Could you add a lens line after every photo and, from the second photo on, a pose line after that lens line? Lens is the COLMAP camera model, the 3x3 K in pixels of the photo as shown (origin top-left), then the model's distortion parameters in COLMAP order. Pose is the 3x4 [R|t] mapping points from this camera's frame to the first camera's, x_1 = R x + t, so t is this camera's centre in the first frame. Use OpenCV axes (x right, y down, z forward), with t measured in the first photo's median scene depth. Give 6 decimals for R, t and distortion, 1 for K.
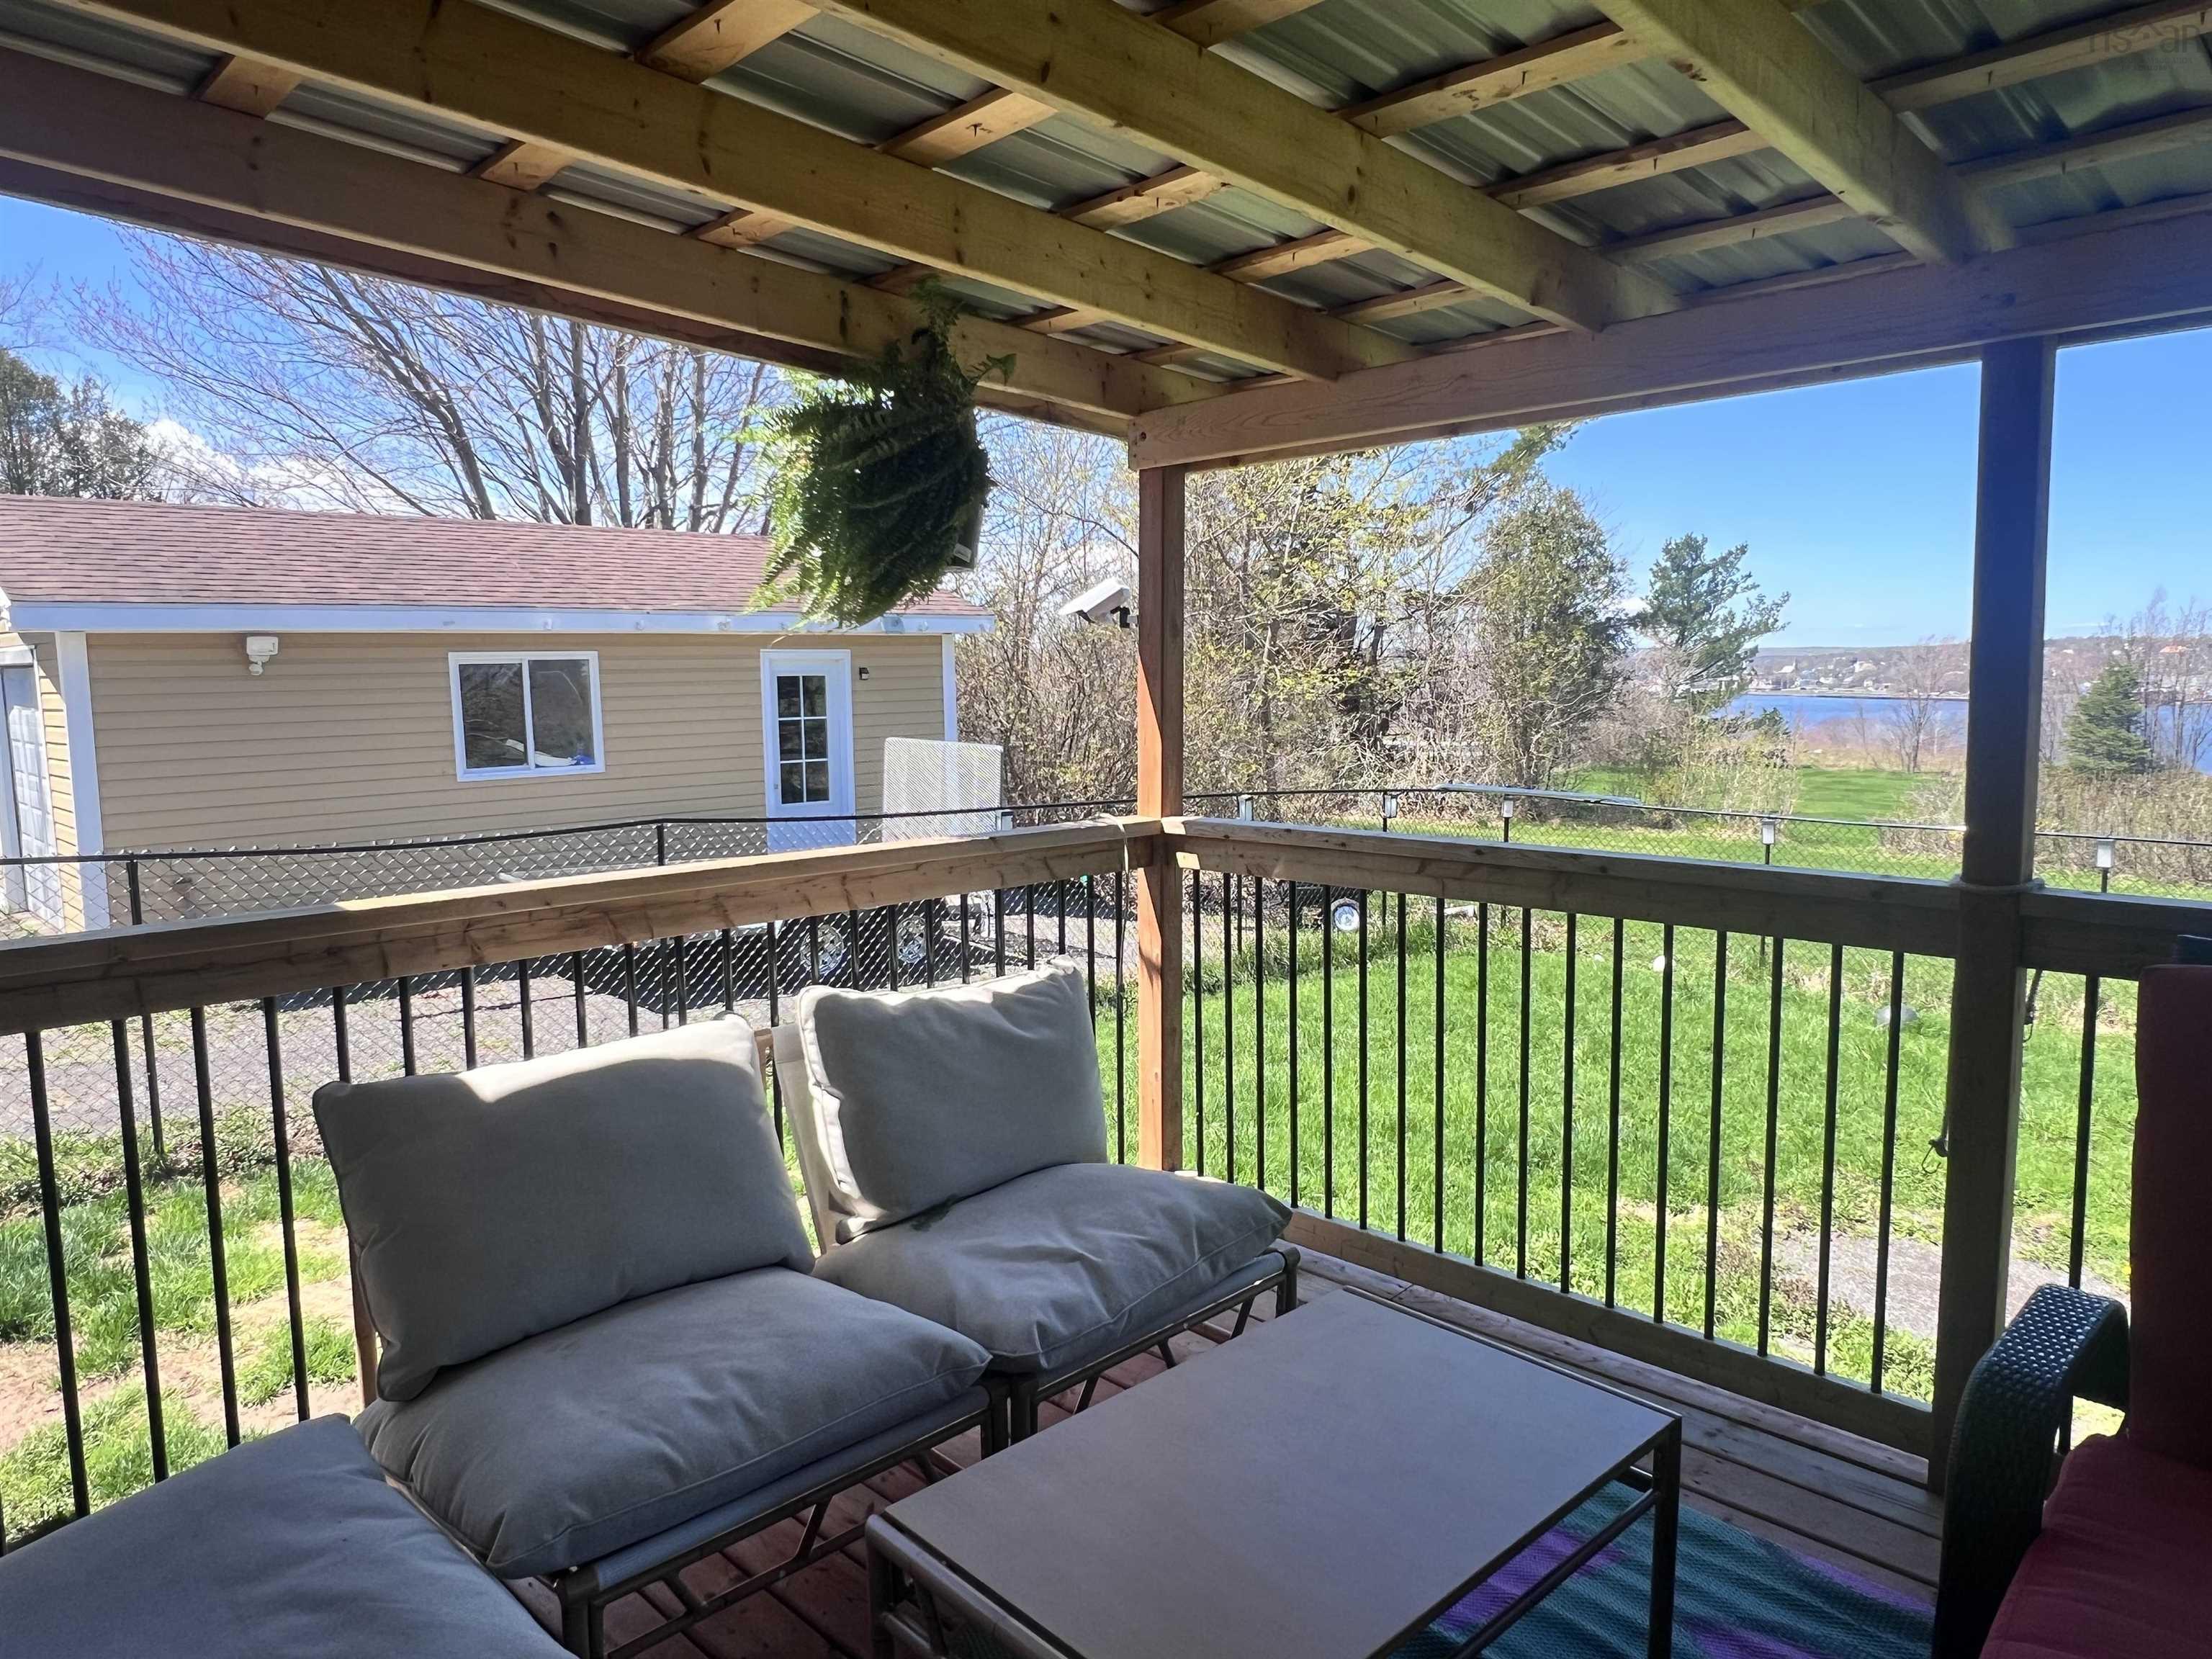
lens RADIAL K [[1433.5, 0, 1110.3], [0, 1433.5, 824.5], [0, 0, 1]] dist [-0.001281, -0.000545]
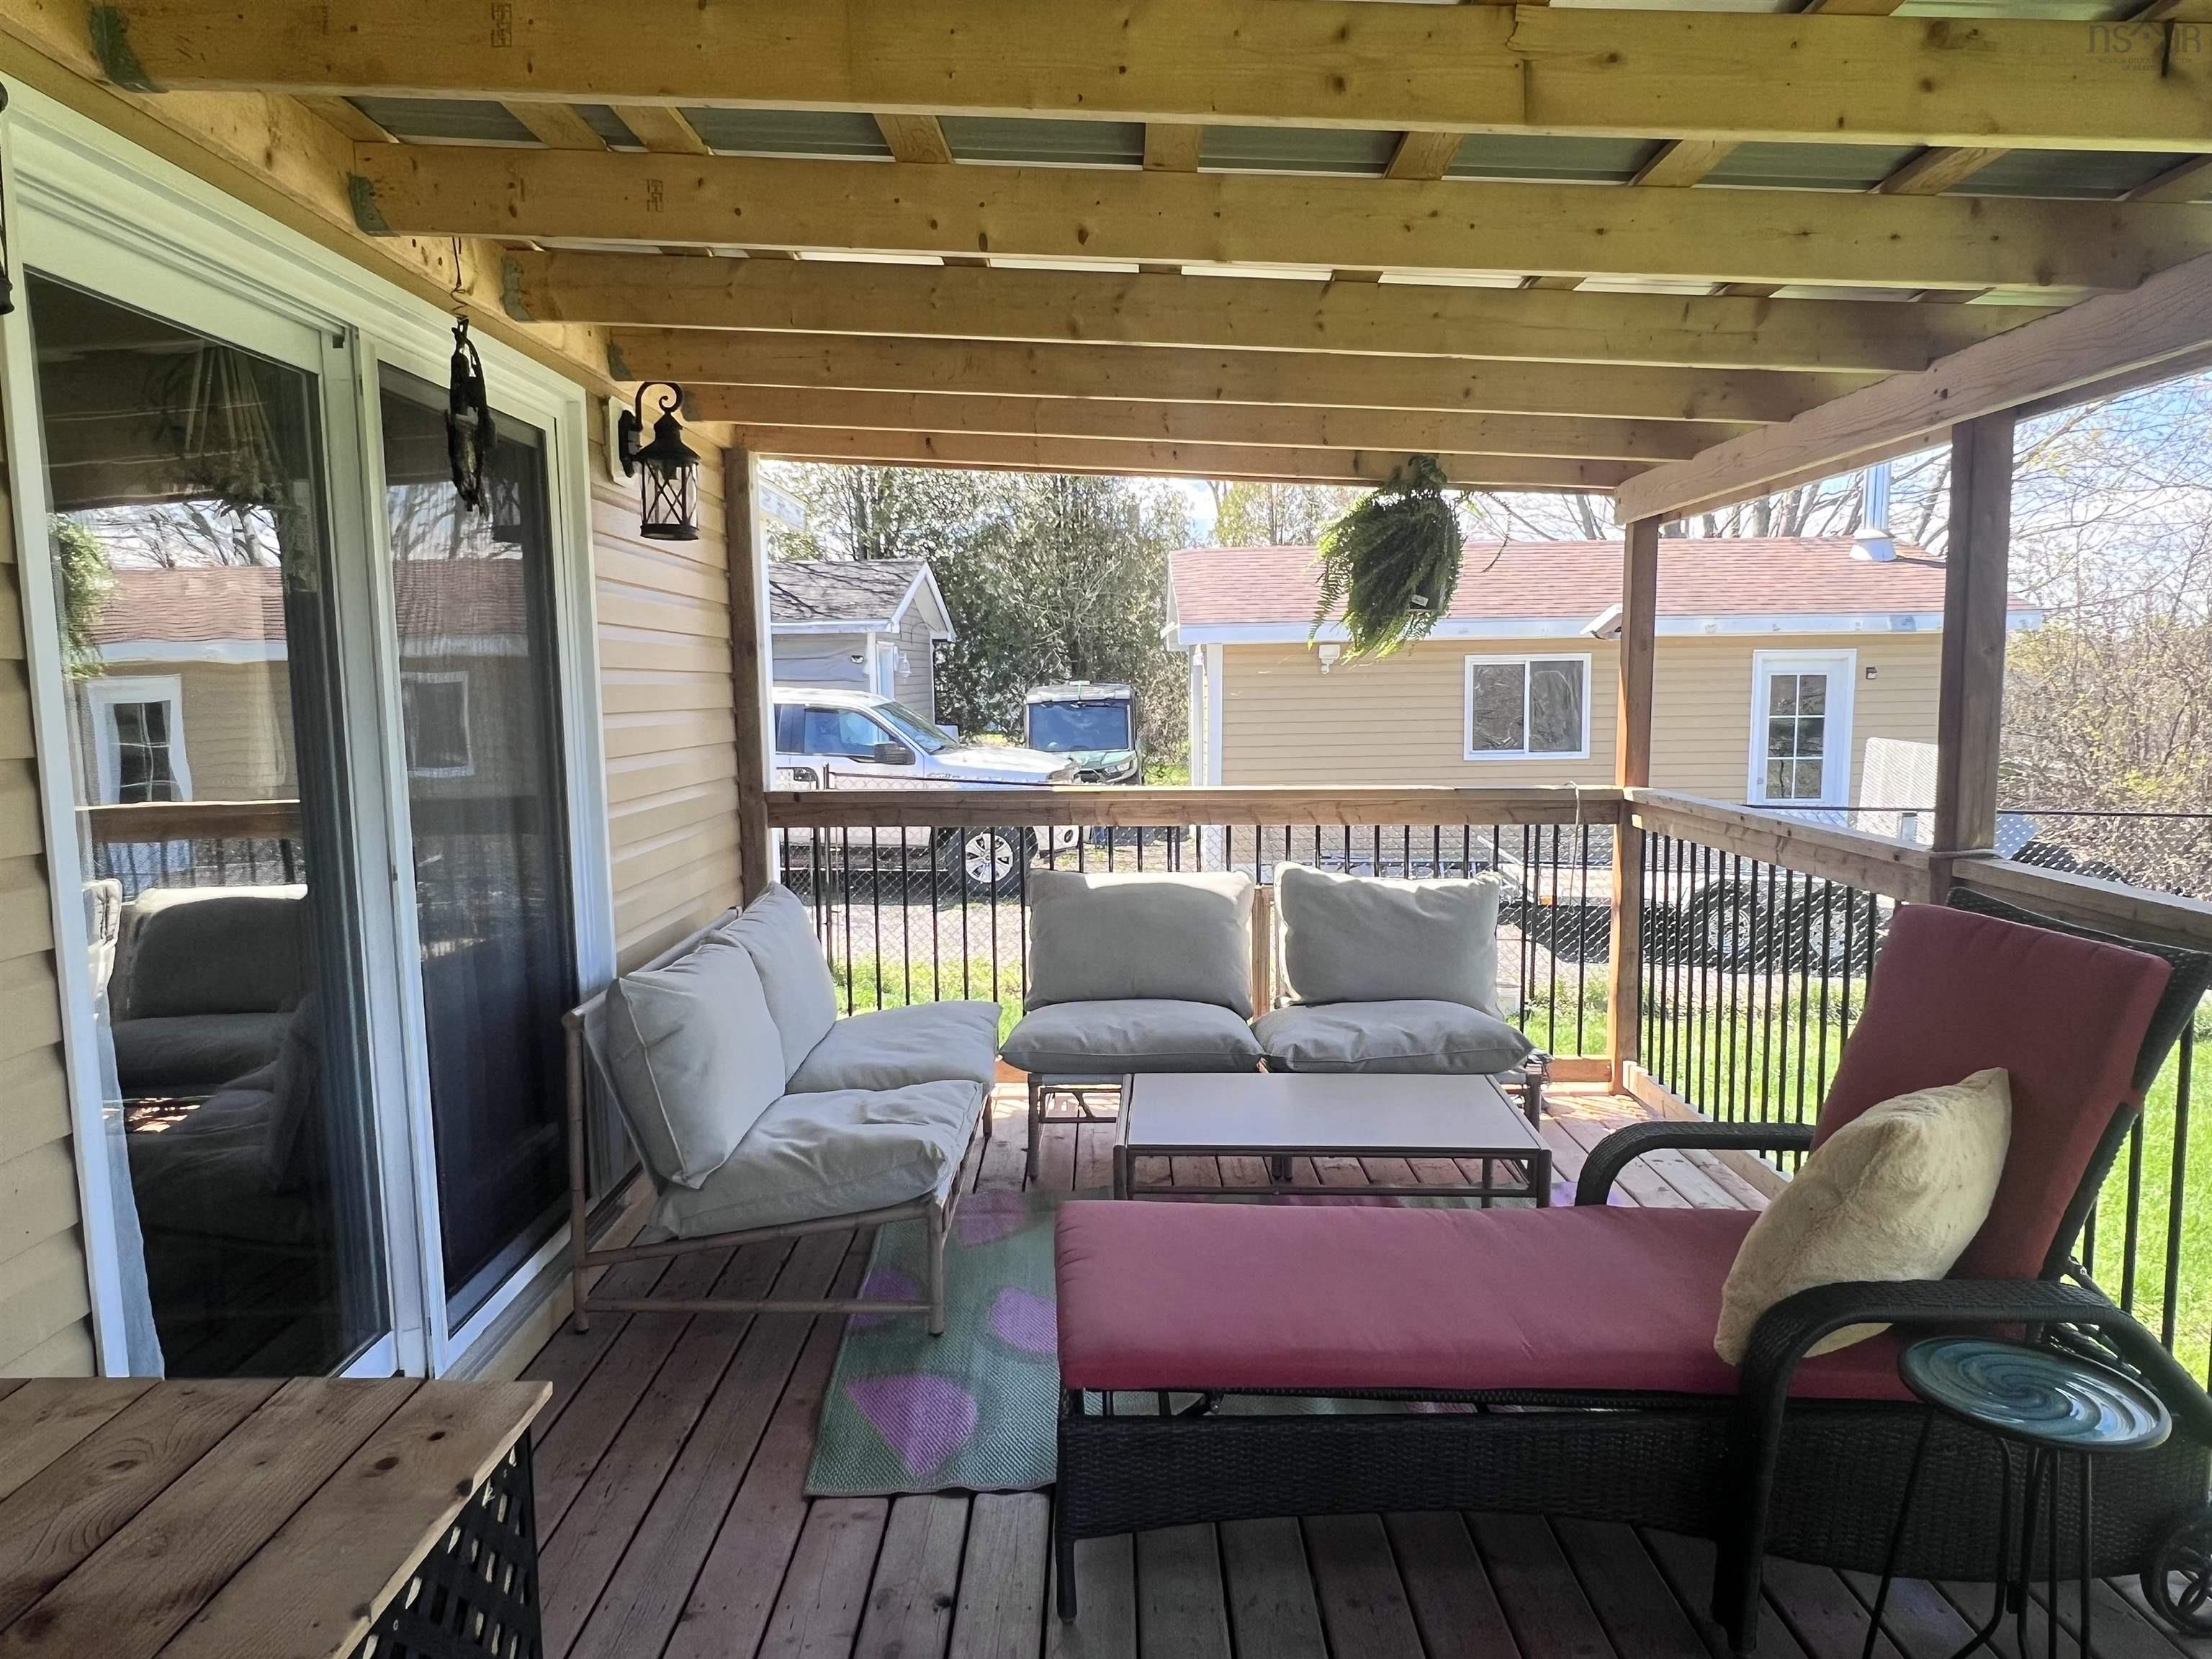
lens RADIAL K [[1423.6, 0, 1104.7], [0, 1423.6, 838.1], [0, 0, 1]] dist [-0.003180, 0.000848]
pose [[0.702019, 0.084237, -0.707159, 0.221026], [-0.075348, 0.996192, 0.043866, 0.007133], [0.708161, 0.022488, 0.705693, -0.091862]]
